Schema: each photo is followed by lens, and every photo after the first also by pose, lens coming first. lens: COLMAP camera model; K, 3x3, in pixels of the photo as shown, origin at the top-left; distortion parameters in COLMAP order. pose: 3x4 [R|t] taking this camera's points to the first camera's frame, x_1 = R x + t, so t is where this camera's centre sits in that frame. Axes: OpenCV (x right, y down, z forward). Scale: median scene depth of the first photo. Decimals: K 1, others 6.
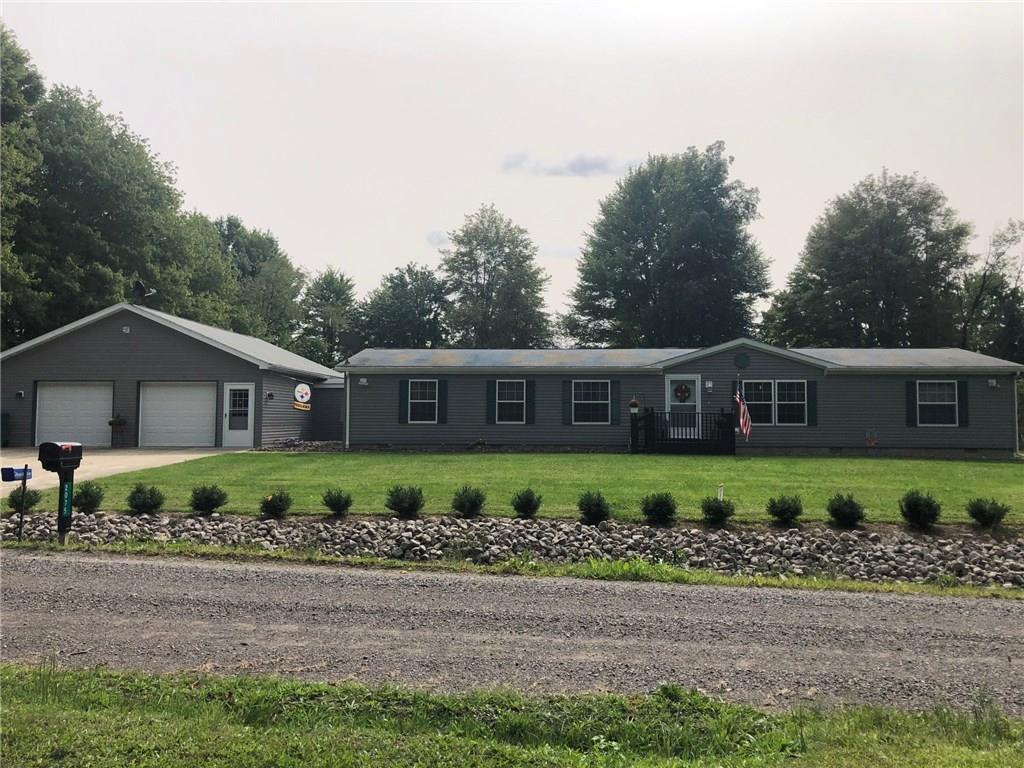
lens RADIAL K [[833.3, 0, 512.0], [0, 833.3, 384.0], [0, 0, 1]] dist [0.005413, -0.005384]
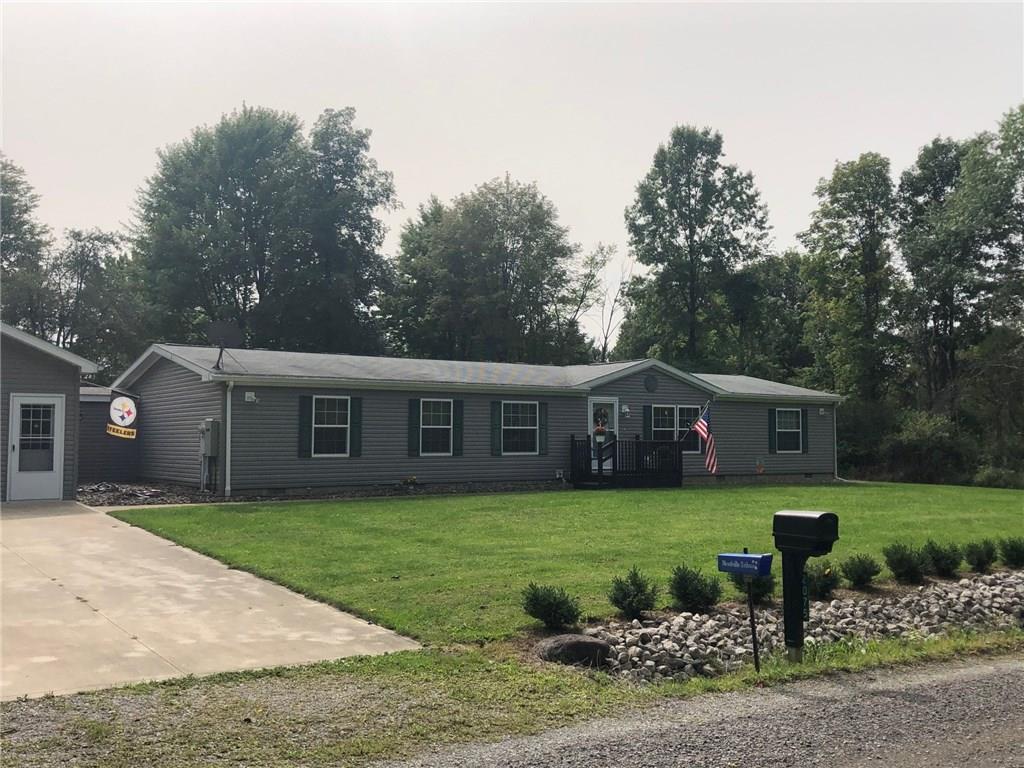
lens RADIAL K [[1066.8, 0, 512.0], [0, 1066.8, 384.0], [0, 0, 1]] dist [-0.004621, -0.010248]
pose [[0.767402, 0.029914, 0.640468, -0.580404], [-0.018934, 0.999533, -0.023999, 0.003644], [-0.640886, 0.006290, 0.767610, 0.194319]]
